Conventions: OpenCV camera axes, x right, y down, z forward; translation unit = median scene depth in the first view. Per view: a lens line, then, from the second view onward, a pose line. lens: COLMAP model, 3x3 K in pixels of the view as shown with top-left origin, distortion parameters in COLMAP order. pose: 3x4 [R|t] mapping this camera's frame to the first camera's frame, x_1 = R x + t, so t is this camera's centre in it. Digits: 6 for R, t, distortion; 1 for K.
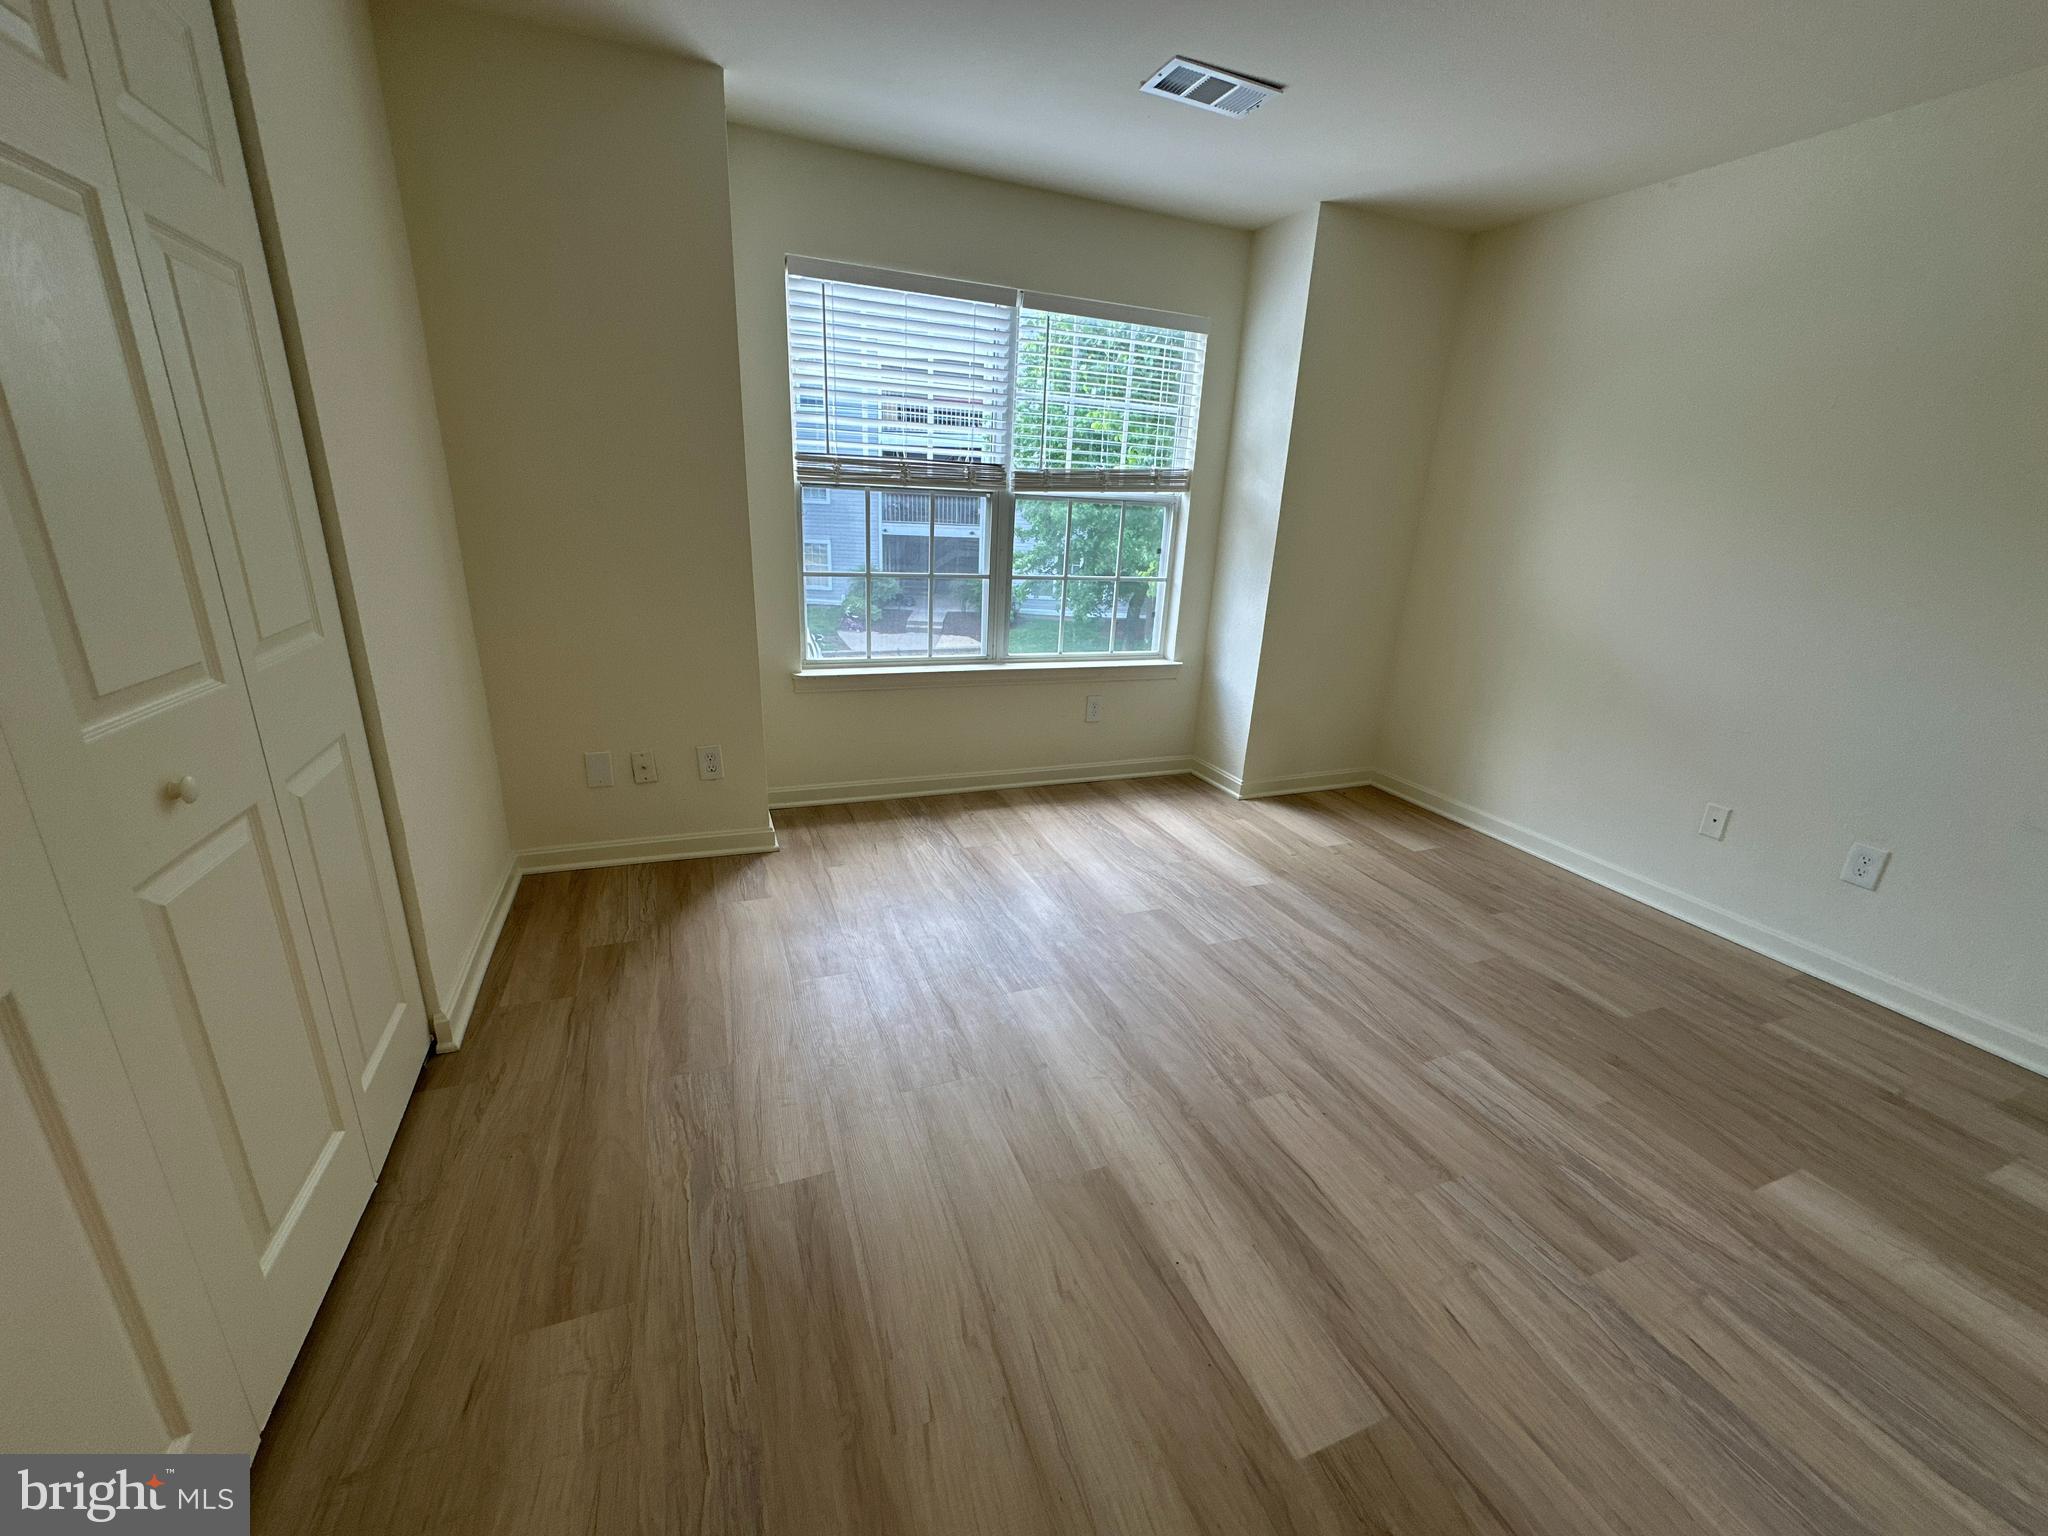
lens RADIAL K [[815.1, 0, 1022.1], [0, 815.1, 768.9], [0, 0, 1]] dist [-0.002475, 0.000742]
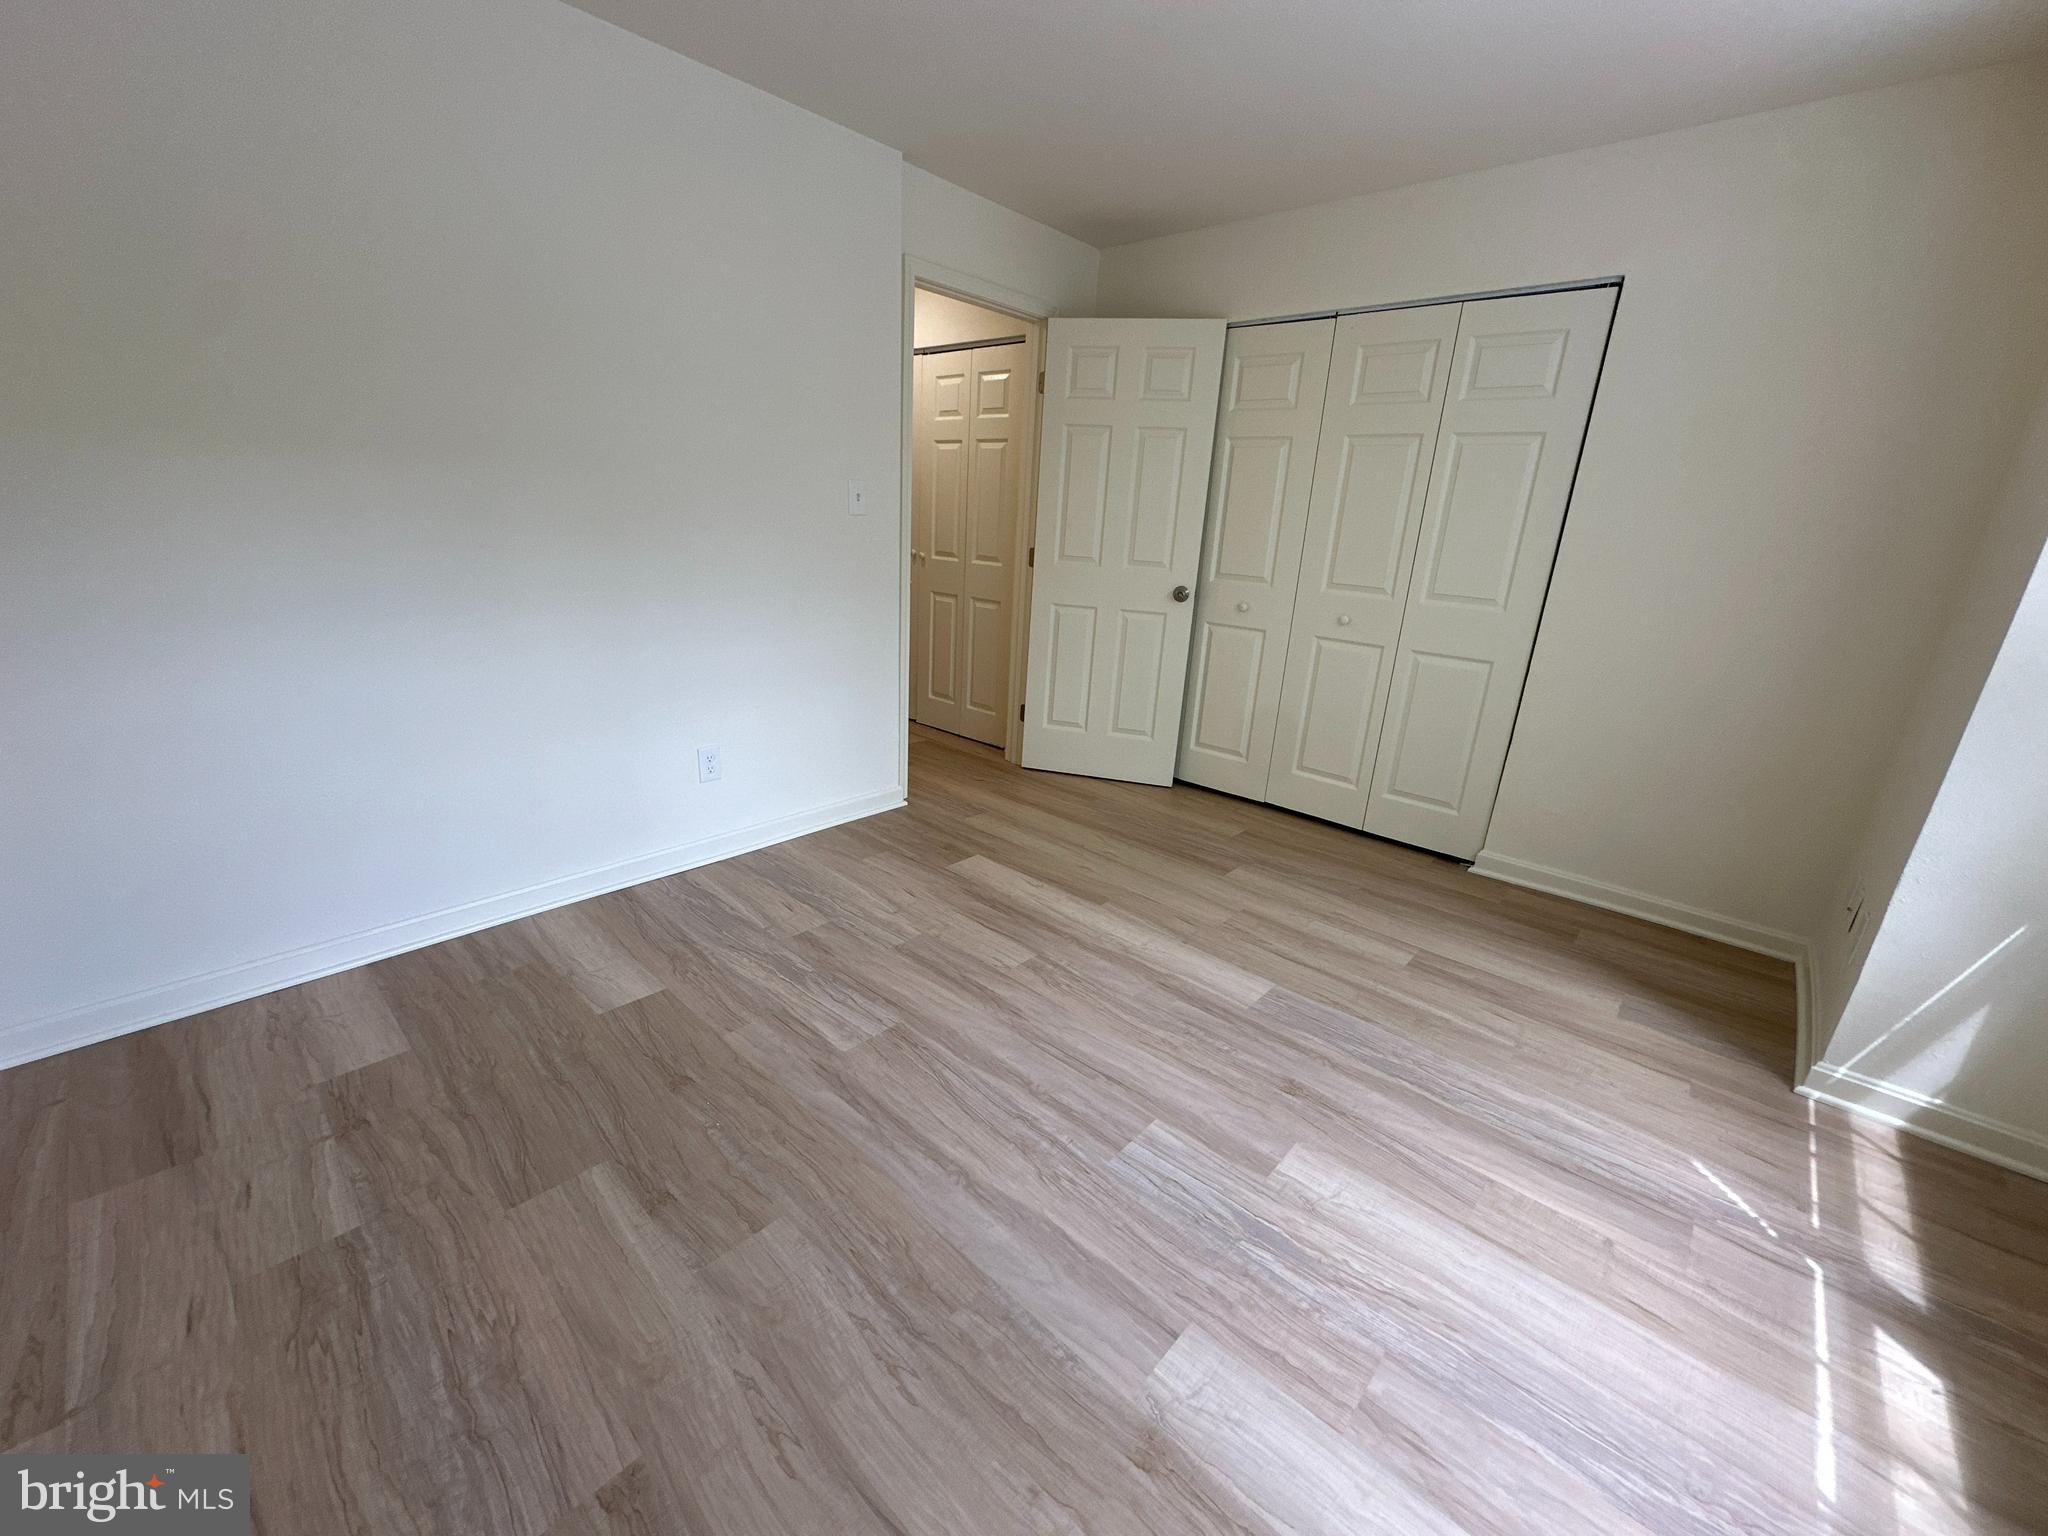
lens RADIAL K [[815.1, 0, 1022.1], [0, 815.1, 768.9], [0, 0, 1]] dist [-0.002475, 0.000742]
pose [[-0.895173, 0.048045, -0.443121, 0.758748], [-0.222225, 0.813685, 0.537153, -0.461606], [0.386369, 0.579317, -0.717712, 1.547829]]
